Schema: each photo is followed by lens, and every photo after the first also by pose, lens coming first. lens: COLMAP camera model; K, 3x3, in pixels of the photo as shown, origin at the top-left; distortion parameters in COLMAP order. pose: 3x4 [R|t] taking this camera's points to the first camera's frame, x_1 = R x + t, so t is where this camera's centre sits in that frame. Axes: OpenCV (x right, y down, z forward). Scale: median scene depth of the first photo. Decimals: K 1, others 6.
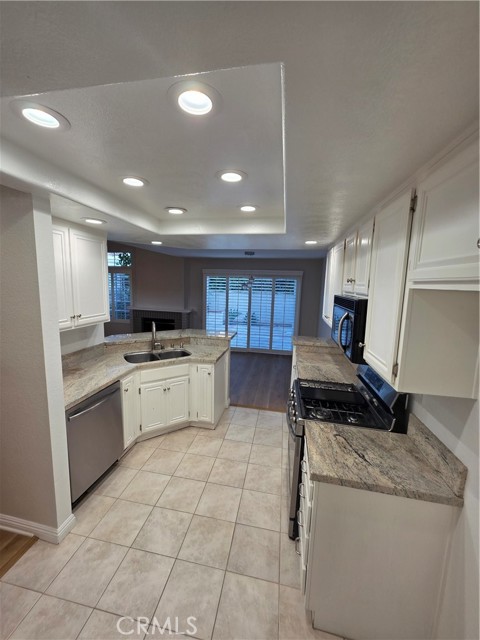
lens RADIAL K [[255.5, 0, 235.9], [0, 255.5, 319.6], [0, 0, 1]] dist [0.000074, 0.000078]
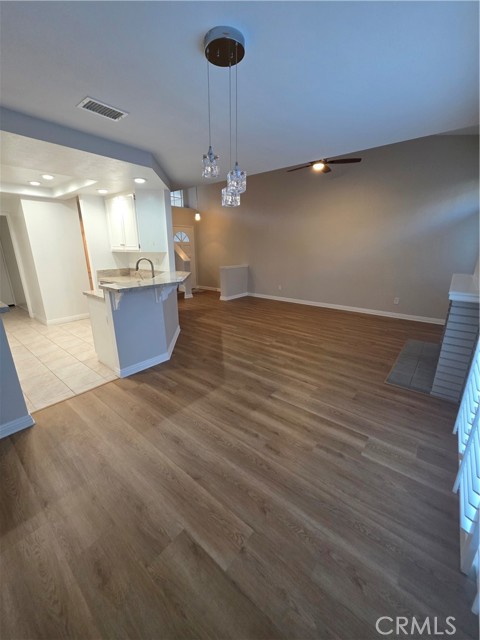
lens RADIAL K [[255.5, 0, 234.7], [0, 255.5, 320.2], [0, 0, 1]] dist [0.000074, 0.000078]
pose [[-0.485377, 0.214807, -0.847507, 0.635923], [-0.136748, 0.938767, 0.316255, -0.180837], [0.863545, 0.269398, -0.426281, 2.377149]]
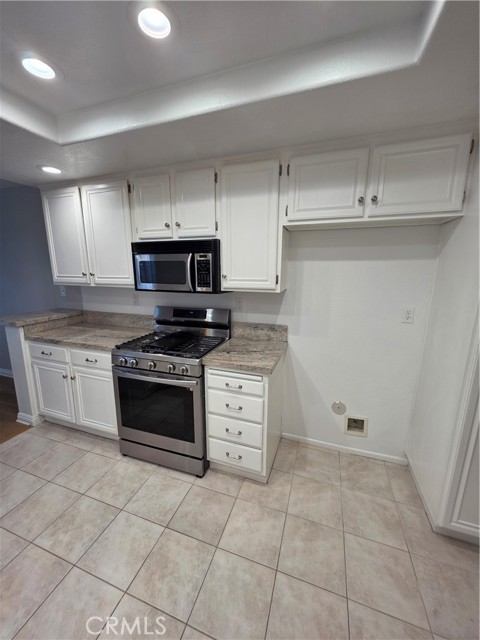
lens RADIAL K [[255.5, 0, 235.6], [0, 255.5, 319.2], [0, 0, 1]] dist [0.000074, 0.000078]
pose [[0.152125, -0.229746, 0.961288, -0.446653], [0.145023, 0.967270, 0.208226, 0.030186], [-0.977664, 0.107732, 0.180464, 0.444825]]
